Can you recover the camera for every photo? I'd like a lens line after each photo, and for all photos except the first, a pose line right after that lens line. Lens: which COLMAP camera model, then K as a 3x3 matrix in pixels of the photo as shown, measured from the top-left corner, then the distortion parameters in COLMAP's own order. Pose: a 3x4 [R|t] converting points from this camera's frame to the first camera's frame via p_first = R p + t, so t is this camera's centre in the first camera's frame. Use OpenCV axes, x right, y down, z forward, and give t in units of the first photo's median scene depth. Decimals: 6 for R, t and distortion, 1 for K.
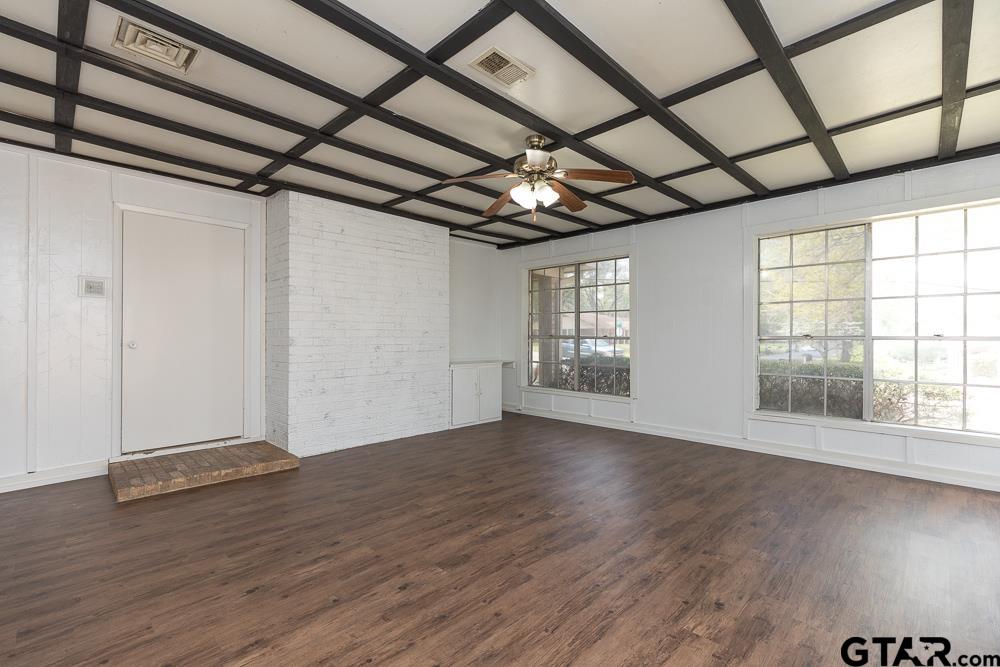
lens RADIAL K [[445.2, 0, 499.0], [0, 445.2, 333.6], [0, 0, 1]] dist [0.004658, -0.000233]
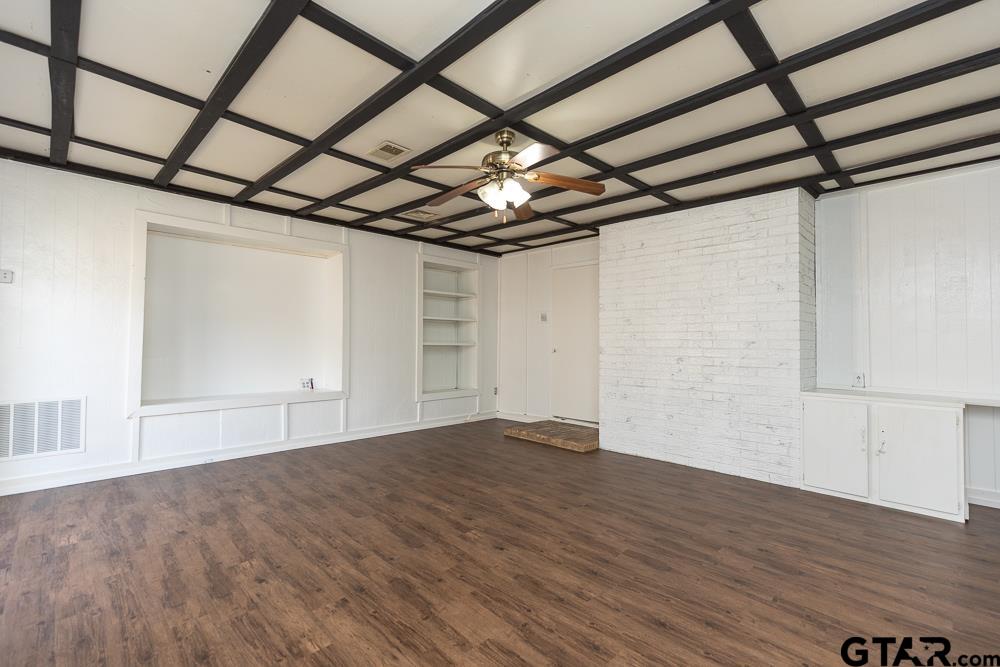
lens RADIAL K [[445.2, 0, 499.0], [0, 445.2, 335.1], [0, 0, 1]] dist [0.004658, -0.000233]
pose [[-0.011530, -0.020836, -0.999716, 1.087774], [-0.004052, 0.999776, -0.020791, 0.003317], [0.999925, 0.003812, -0.011612, 1.076212]]
